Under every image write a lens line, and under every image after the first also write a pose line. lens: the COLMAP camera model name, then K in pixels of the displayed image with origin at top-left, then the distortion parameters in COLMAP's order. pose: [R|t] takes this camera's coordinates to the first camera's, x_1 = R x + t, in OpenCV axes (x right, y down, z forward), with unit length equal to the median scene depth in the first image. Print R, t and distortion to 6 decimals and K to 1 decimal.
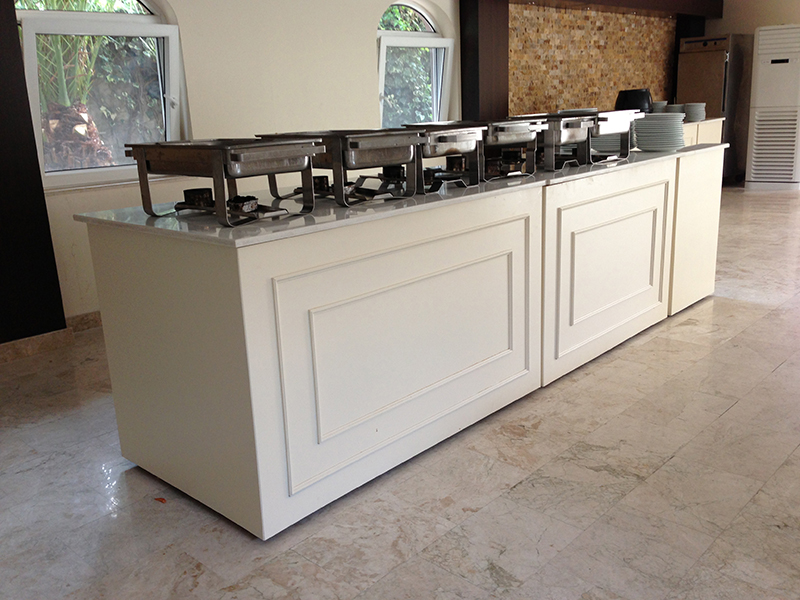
lens RADIAL K [[729.7, 0, 400.0], [0, 729.7, 300.0], [0, 0, 1]] dist [0.174811, -0.330345]
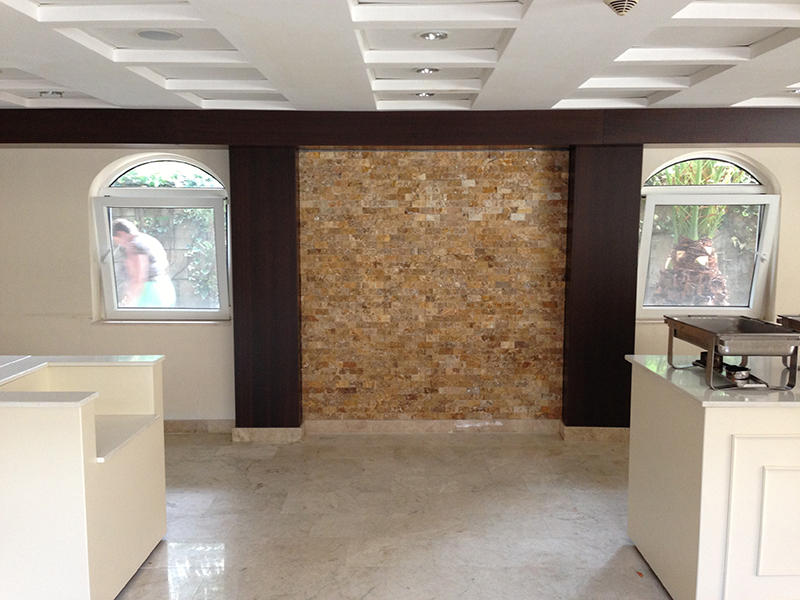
lens RADIAL K [[729.7, 0, 400.0], [0, 729.7, 300.0], [0, 0, 1]] dist [0.174811, -0.330345]
pose [[0.674958, 0.125451, -0.727113, 0.188360], [-0.220587, 0.974680, -0.036600, -0.042900], [0.704112, 0.185095, 0.685541, -0.199839]]
